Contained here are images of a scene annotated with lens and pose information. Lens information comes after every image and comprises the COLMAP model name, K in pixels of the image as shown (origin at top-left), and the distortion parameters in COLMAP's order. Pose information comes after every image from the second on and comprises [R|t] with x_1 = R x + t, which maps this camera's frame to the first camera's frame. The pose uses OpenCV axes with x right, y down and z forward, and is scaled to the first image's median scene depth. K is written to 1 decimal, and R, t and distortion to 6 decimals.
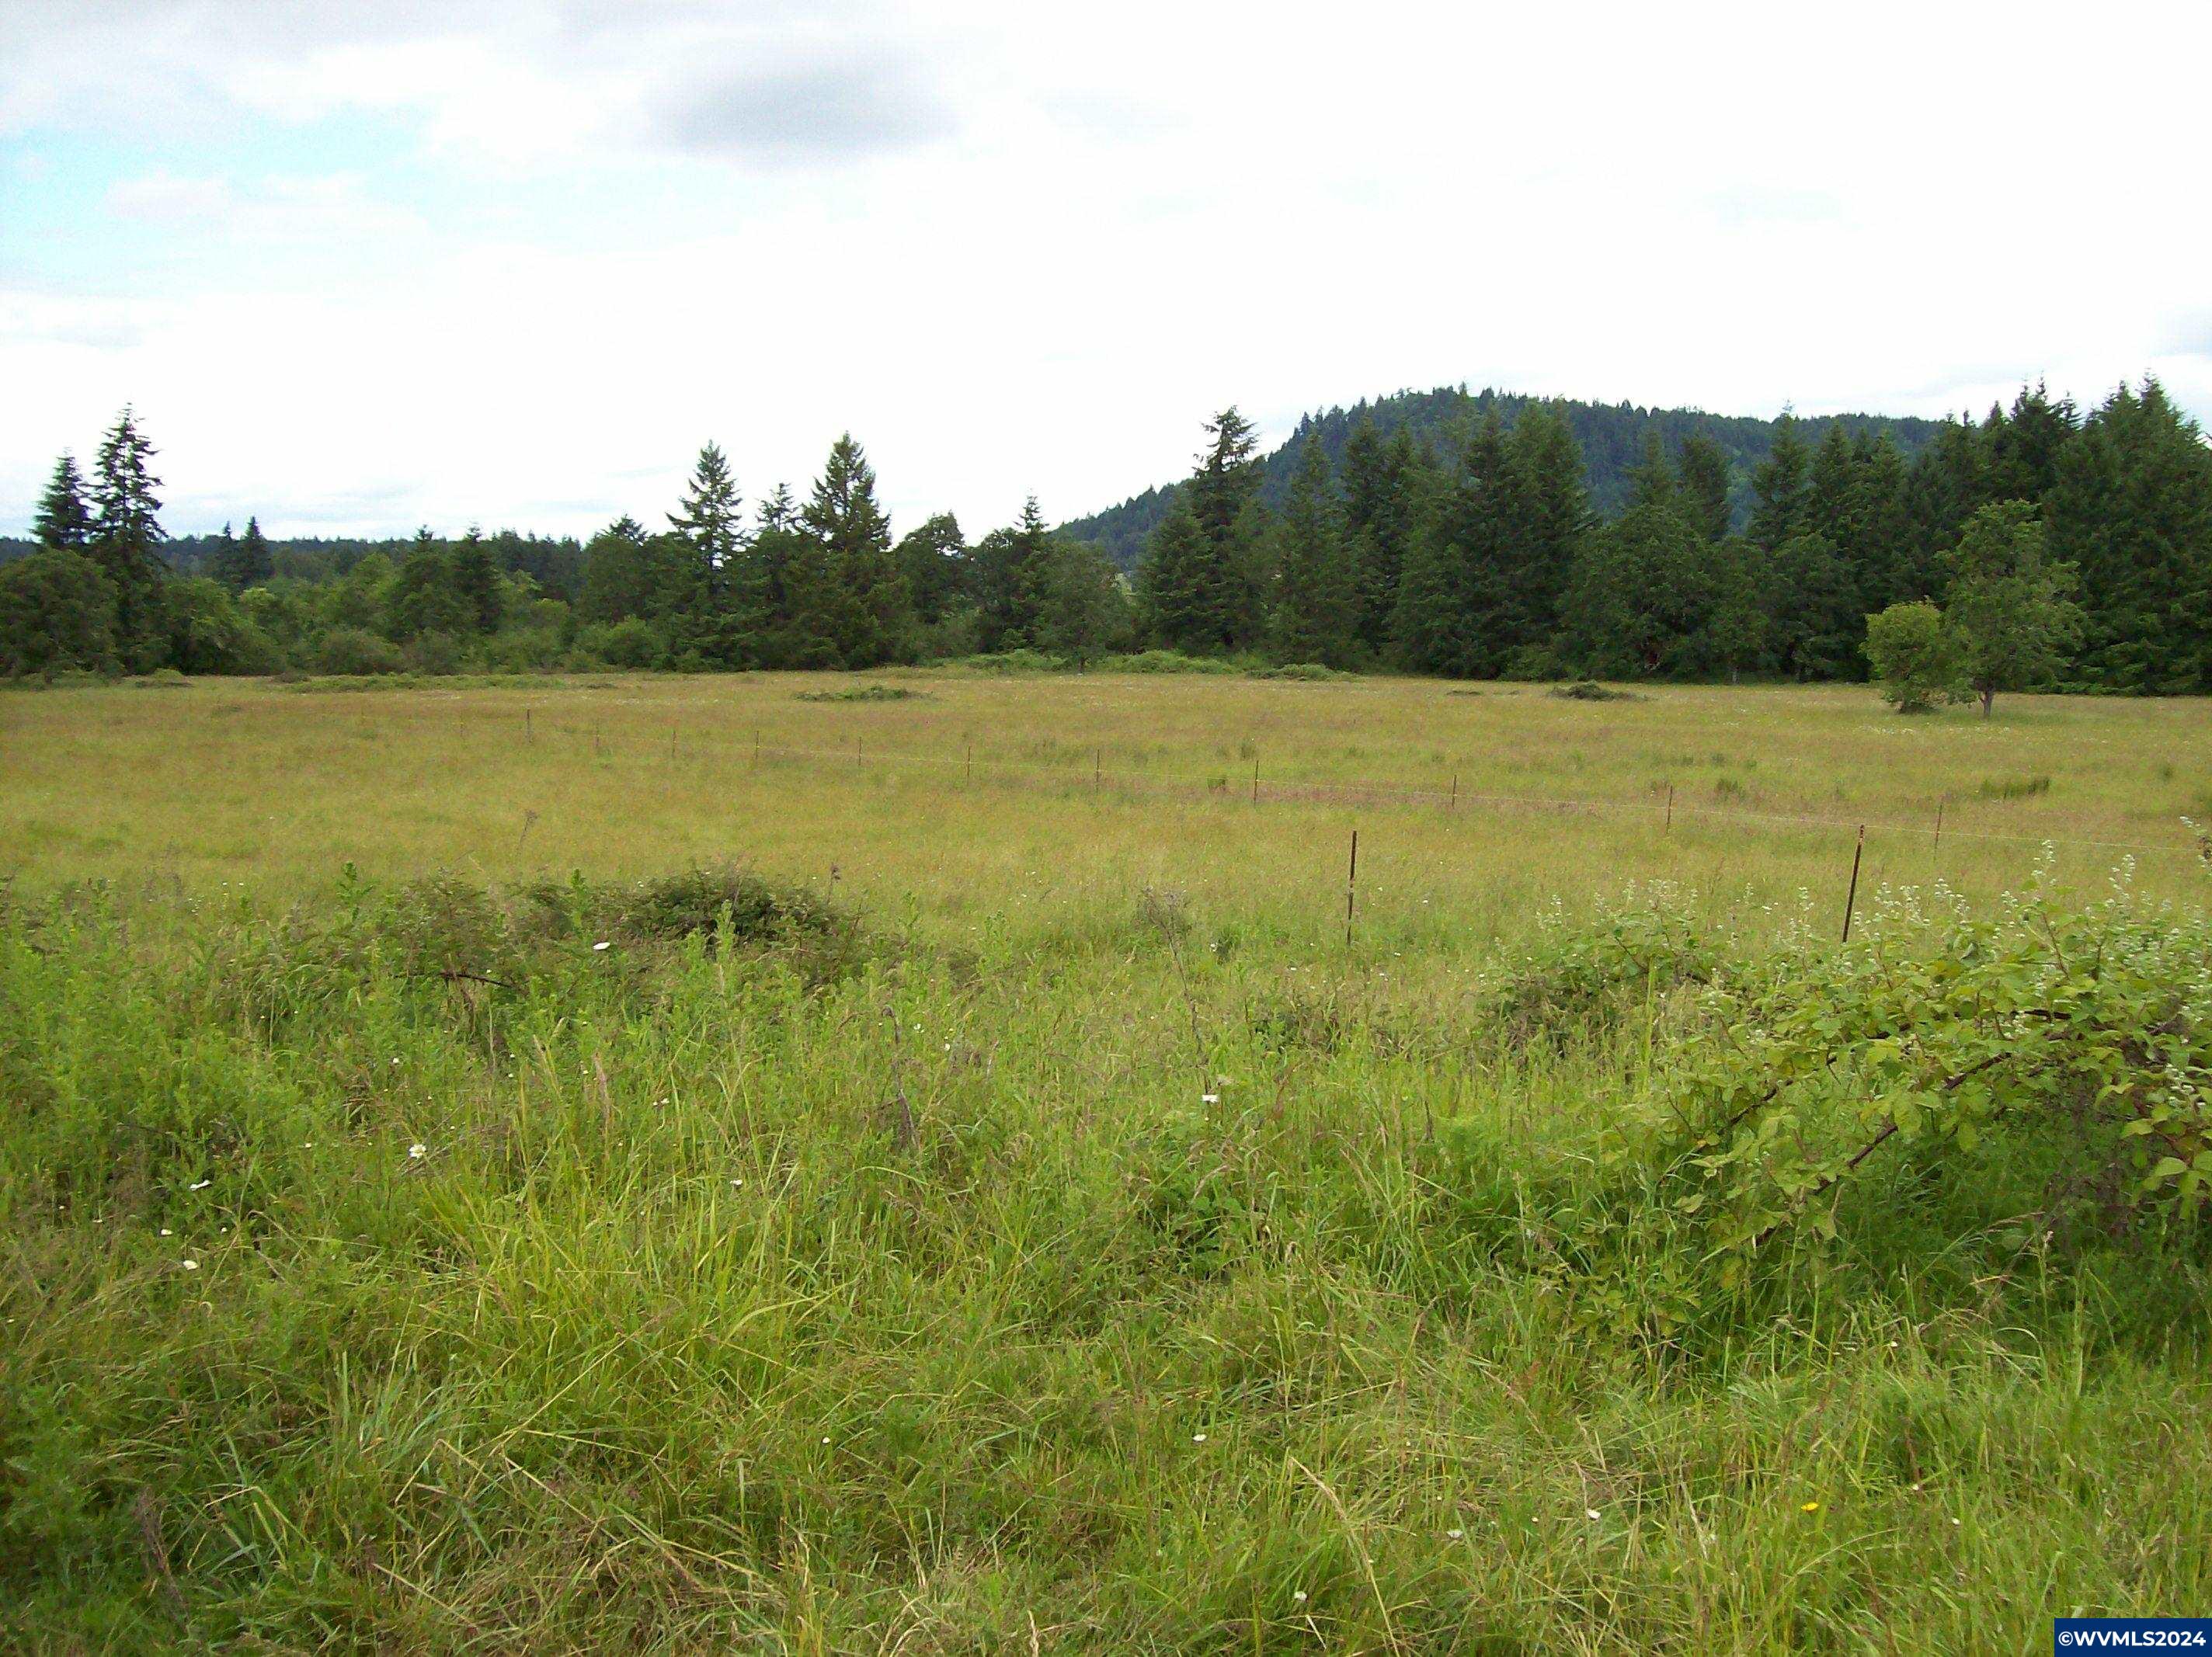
lens RADIAL K [[2329.7, 0, 1101.7], [0, 2329.7, 822.2], [0, 0, 1]] dist [-0.064364, 0.000000]
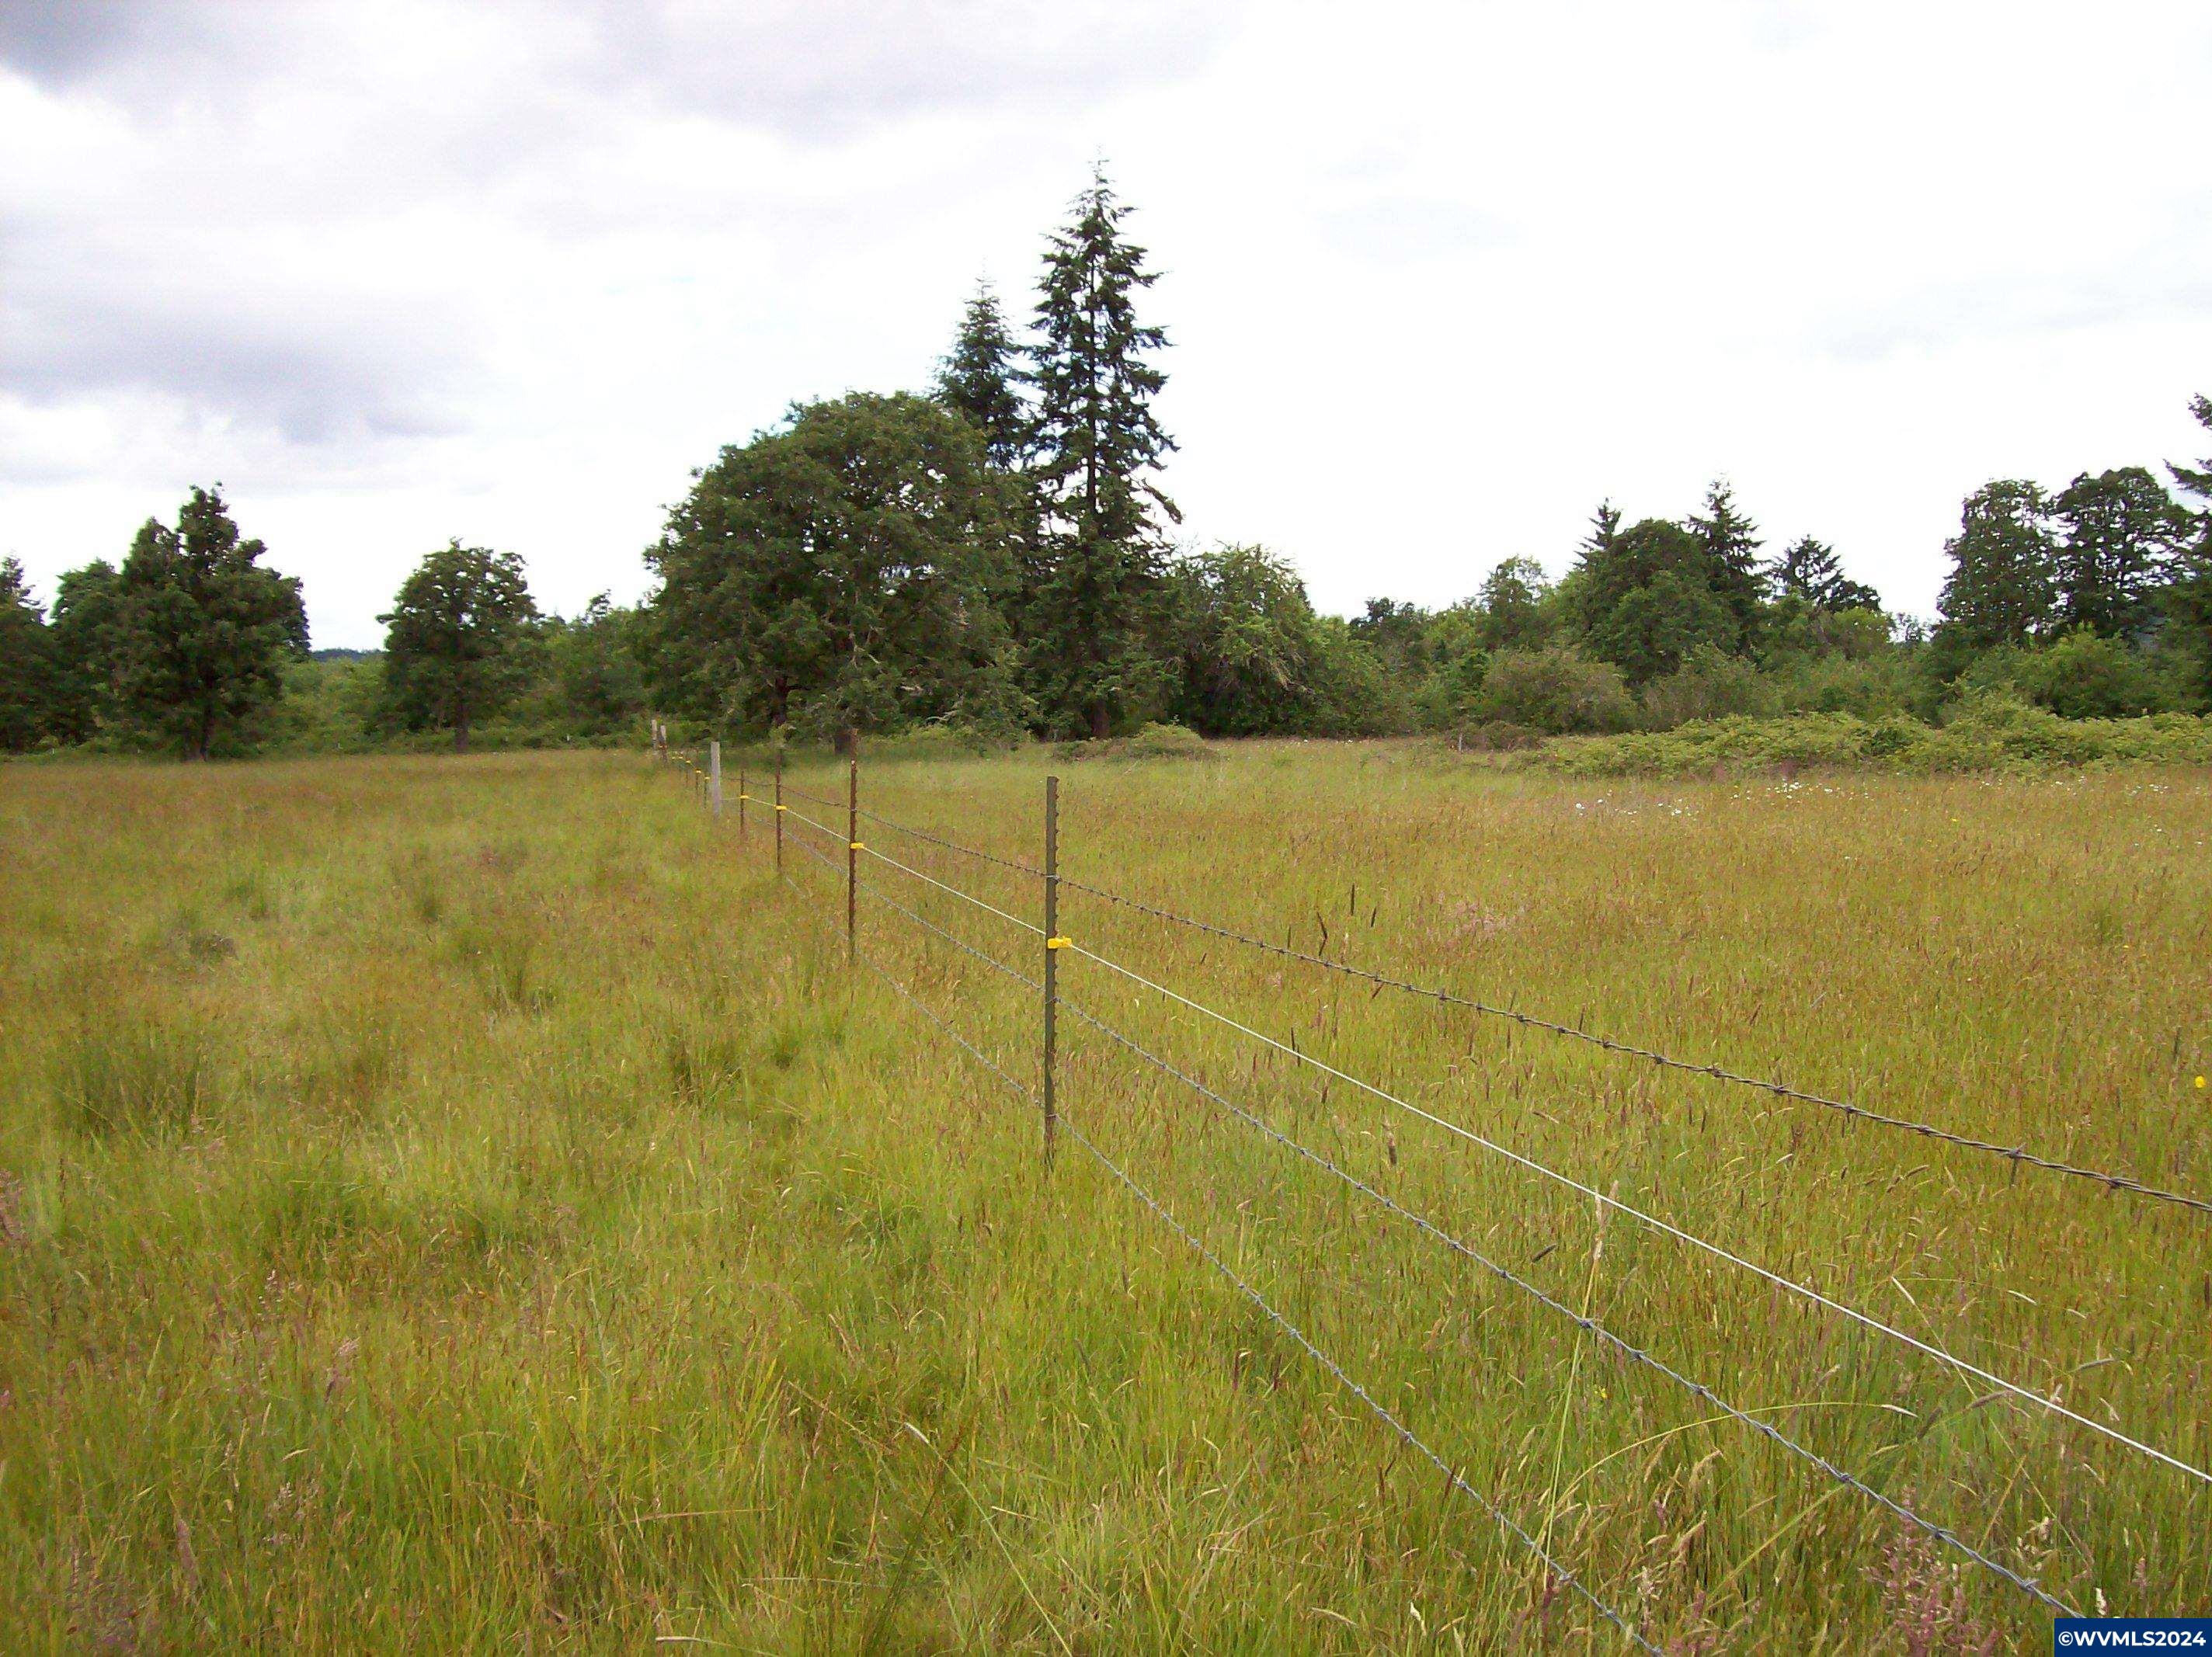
lens RADIAL K [[2329.7, 0, 1106.4], [0, 2329.7, 832.2], [0, 0, 1]] dist [-0.064364, 0.000000]
pose [[0.909730, 0.001157, -0.415199, -0.223125], [-0.016985, 0.999263, -0.034431, -0.029867], [0.414853, 0.038375, 0.909079, 0.569595]]
